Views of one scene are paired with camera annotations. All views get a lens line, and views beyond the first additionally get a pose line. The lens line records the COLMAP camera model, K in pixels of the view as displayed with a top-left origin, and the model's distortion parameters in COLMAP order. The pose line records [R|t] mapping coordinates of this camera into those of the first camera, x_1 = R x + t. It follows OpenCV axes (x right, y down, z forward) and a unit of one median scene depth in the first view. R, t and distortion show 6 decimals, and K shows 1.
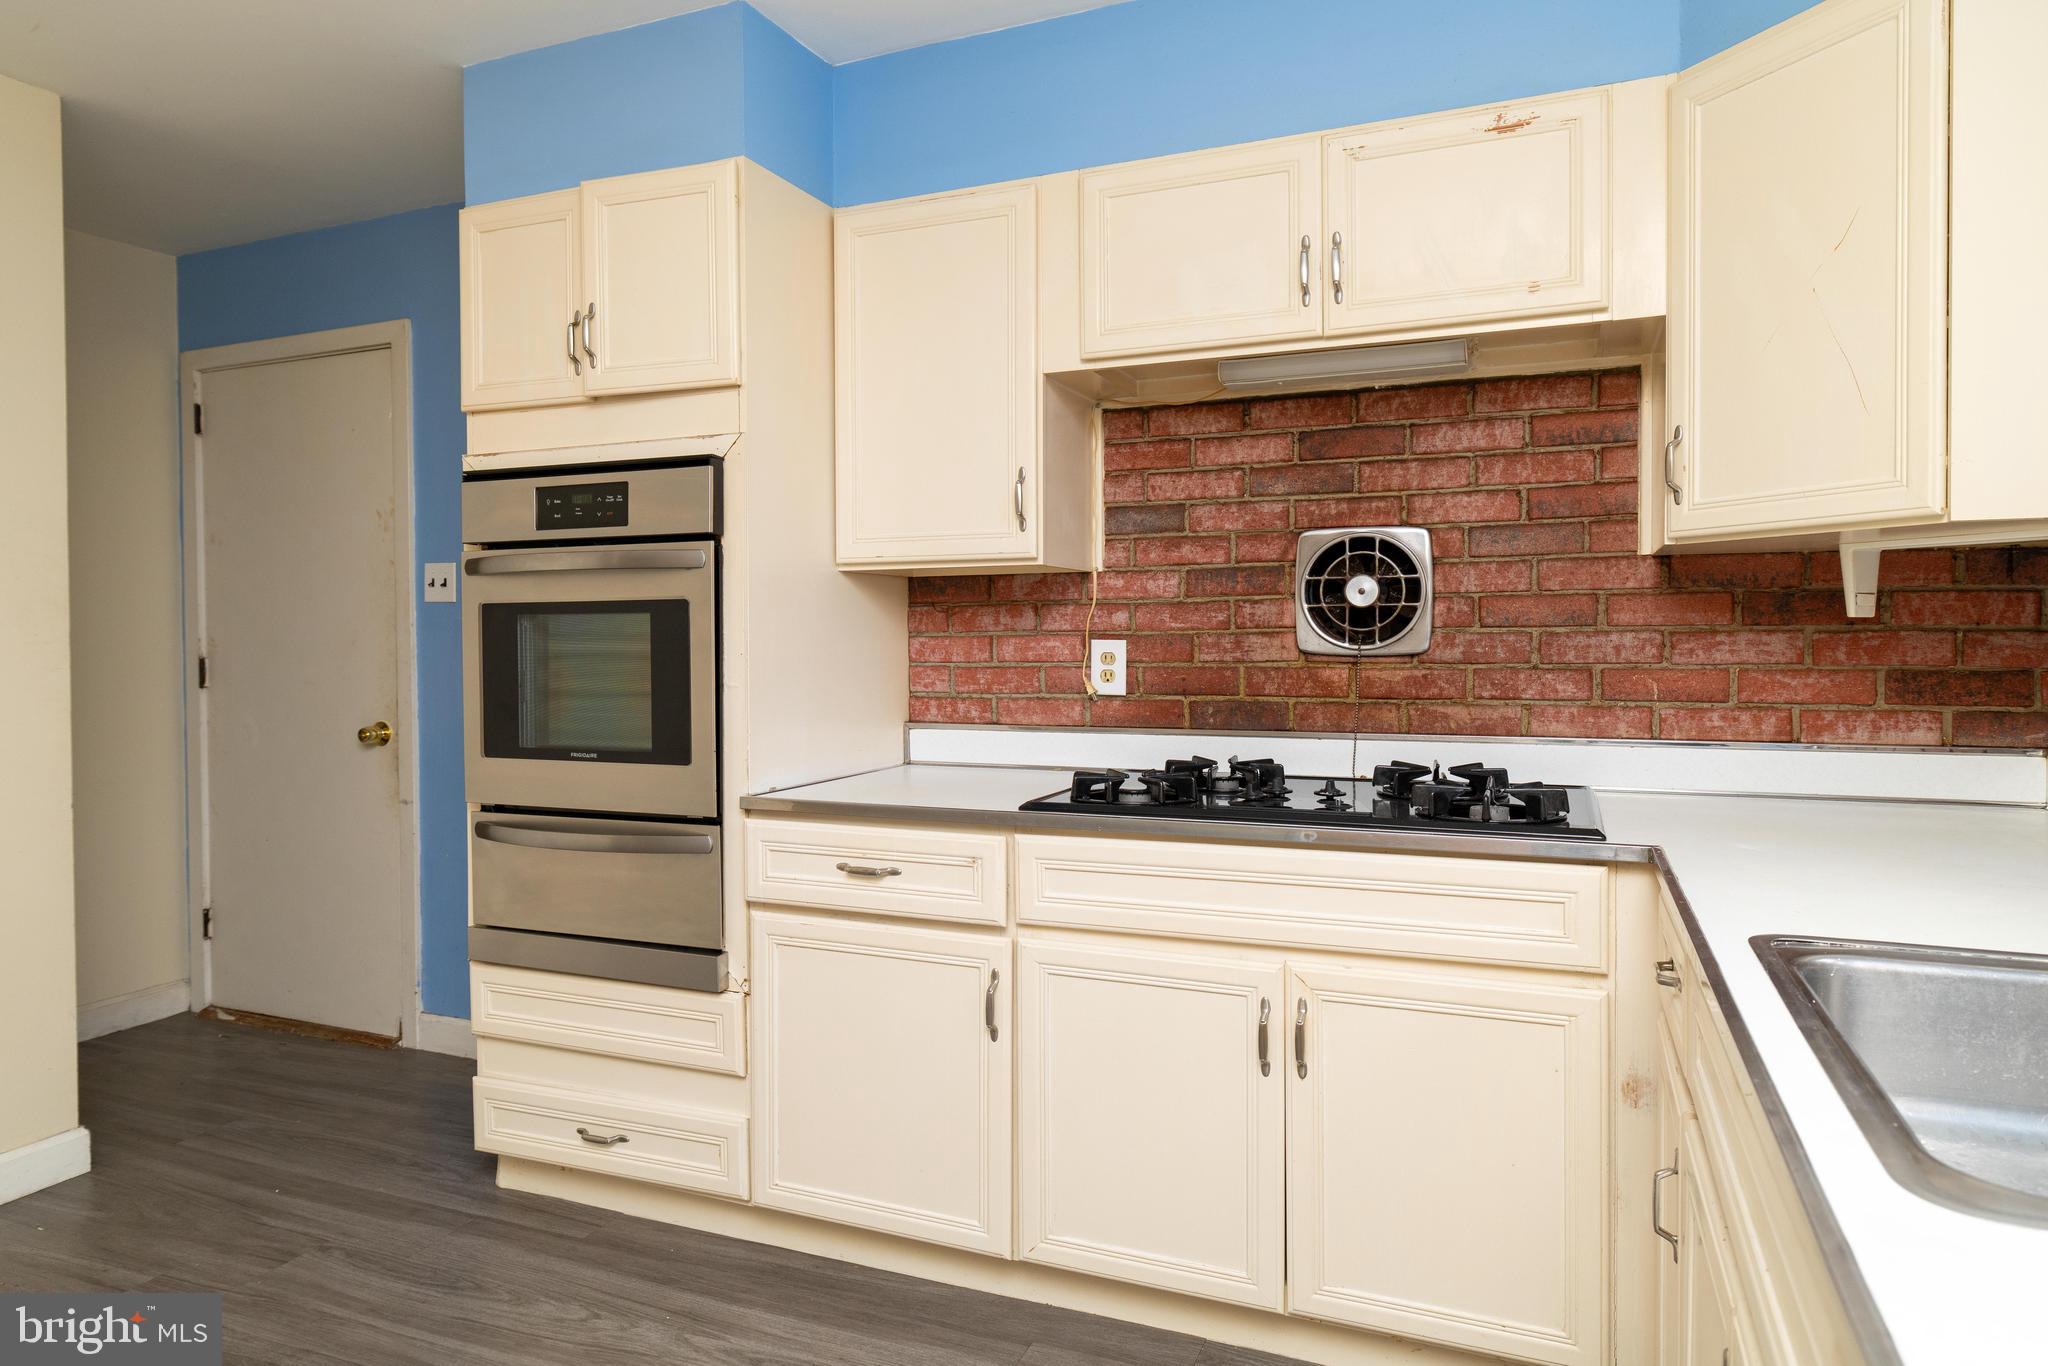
lens RADIAL K [[1164.0, 0, 1061.5], [0, 1164.0, 657.8], [0, 0, 1]] dist [-0.004892, -0.000735]
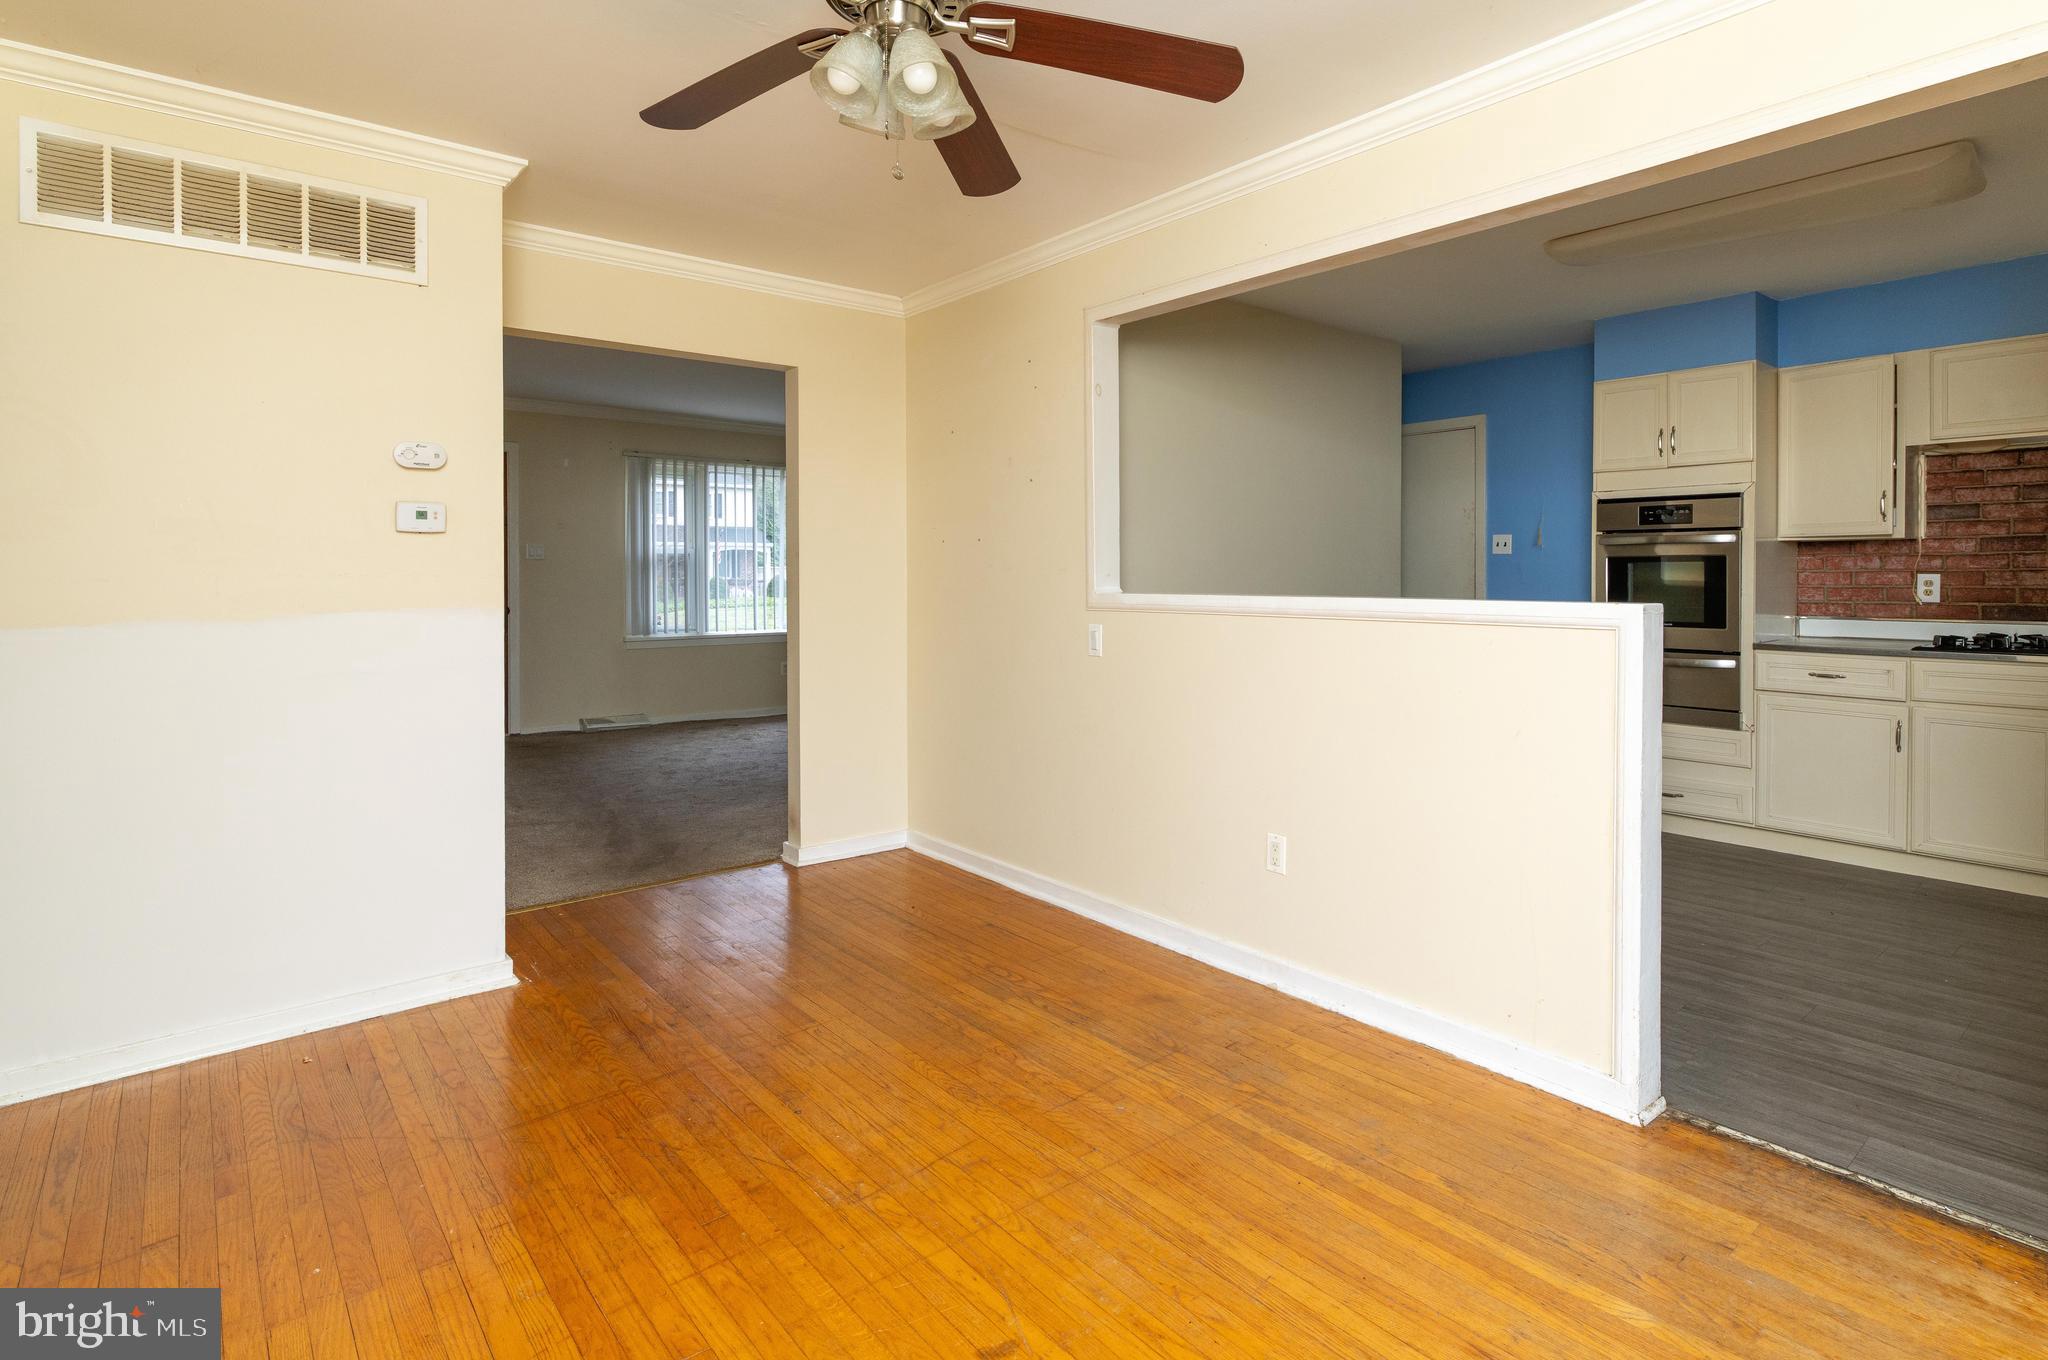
lens RADIAL K [[1064.6, 0, 1162.1], [0, 1064.6, 582.1], [0, 0, 1]] dist [0.003935, 0.001226]
pose [[0.918592, 0.005741, -0.395165, -0.465709], [-0.008181, 0.999956, -0.004491, 0.017962], [0.395122, 0.007359, 0.918599, -1.235060]]
